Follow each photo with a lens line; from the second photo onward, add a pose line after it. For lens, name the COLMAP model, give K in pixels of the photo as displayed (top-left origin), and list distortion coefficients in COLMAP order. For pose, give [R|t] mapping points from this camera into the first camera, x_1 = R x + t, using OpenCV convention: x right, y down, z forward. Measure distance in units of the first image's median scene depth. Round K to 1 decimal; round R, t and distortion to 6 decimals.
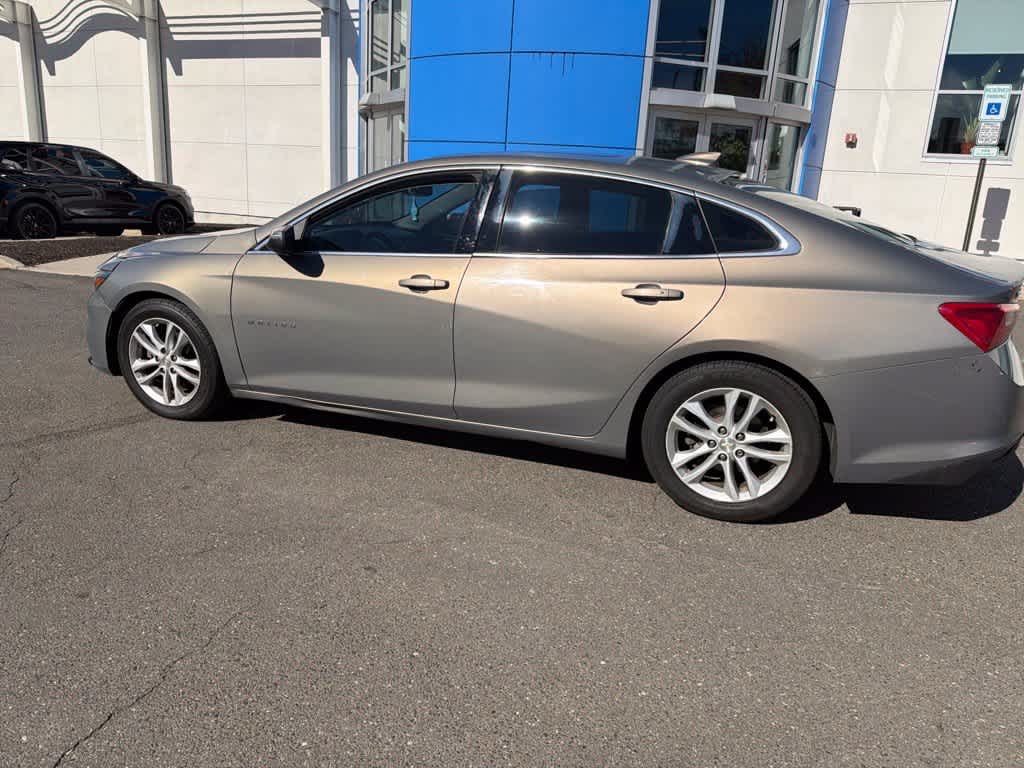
lens RADIAL K [[727.3, 0, 508.5], [0, 727.3, 385.3], [0, 0, 1]] dist [0.013213, -0.017888]
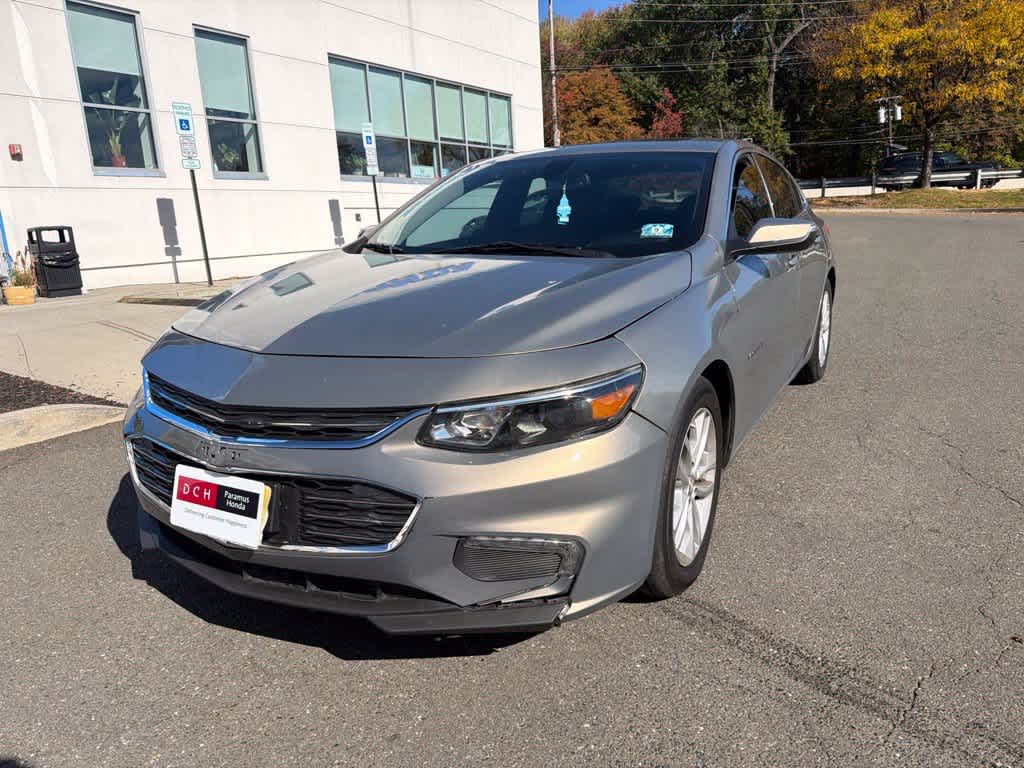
lens RADIAL K [[727.3, 0, 504.6], [0, 727.3, 394.5], [0, 0, 1]] dist [0.013213, -0.017888]
pose [[0.150016, -0.295276, 0.943561, -0.357968], [0.307933, 0.920846, 0.239209, -0.103458], [-0.939507, 0.254668, 0.229066, 0.344906]]
